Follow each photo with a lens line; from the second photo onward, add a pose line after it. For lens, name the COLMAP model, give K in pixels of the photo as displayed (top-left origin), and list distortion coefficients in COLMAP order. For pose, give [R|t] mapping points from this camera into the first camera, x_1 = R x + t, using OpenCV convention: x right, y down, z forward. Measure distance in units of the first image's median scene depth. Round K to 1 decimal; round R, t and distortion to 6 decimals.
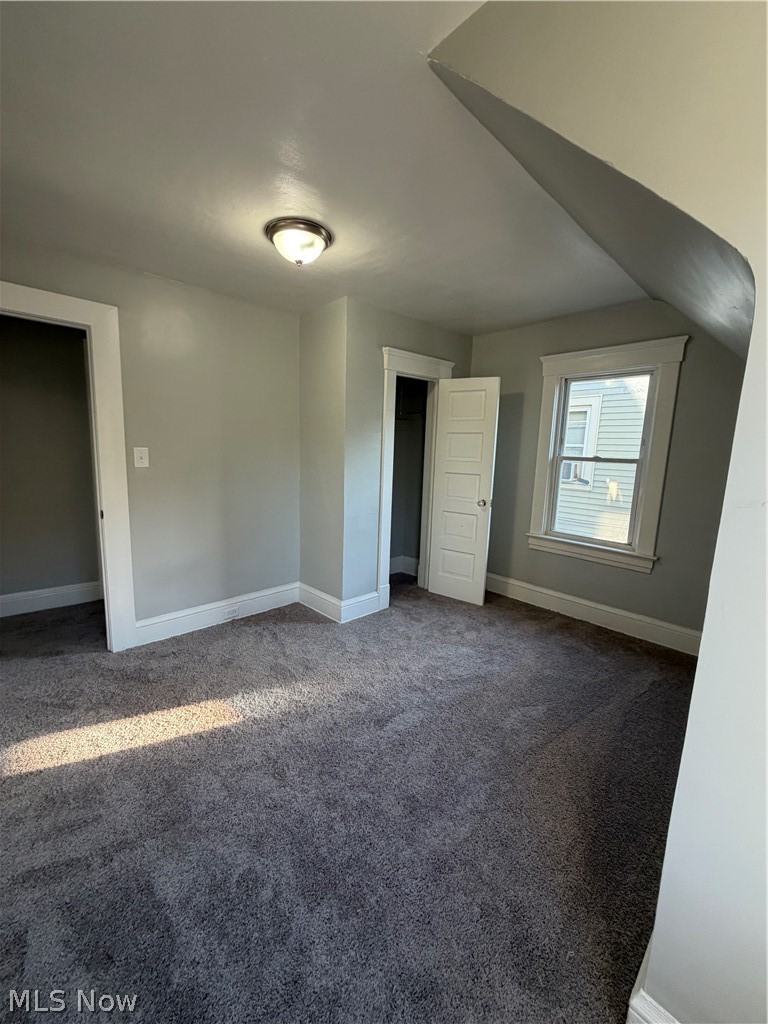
lens RADIAL K [[409.4, 0, 384.0], [0, 409.4, 512.0], [0, 0, 1]] dist [0.000584, 0.000007]
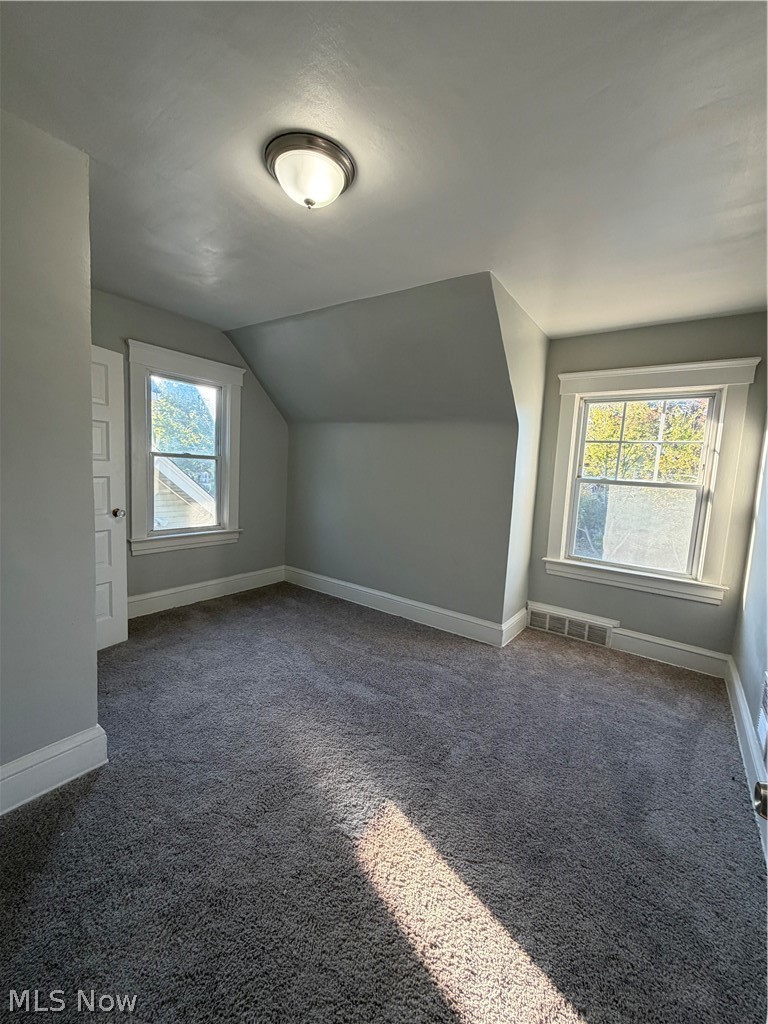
lens RADIAL K [[409.4, 0, 384.0], [0, 409.4, 512.0], [0, 0, 1]] dist [0.000584, 0.000007]
pose [[-0.187065, -0.149099, 0.970967, -0.685842], [0.090537, 0.981591, 0.168173, -0.121319], [-0.978166, 0.119368, -0.170123, 0.712319]]
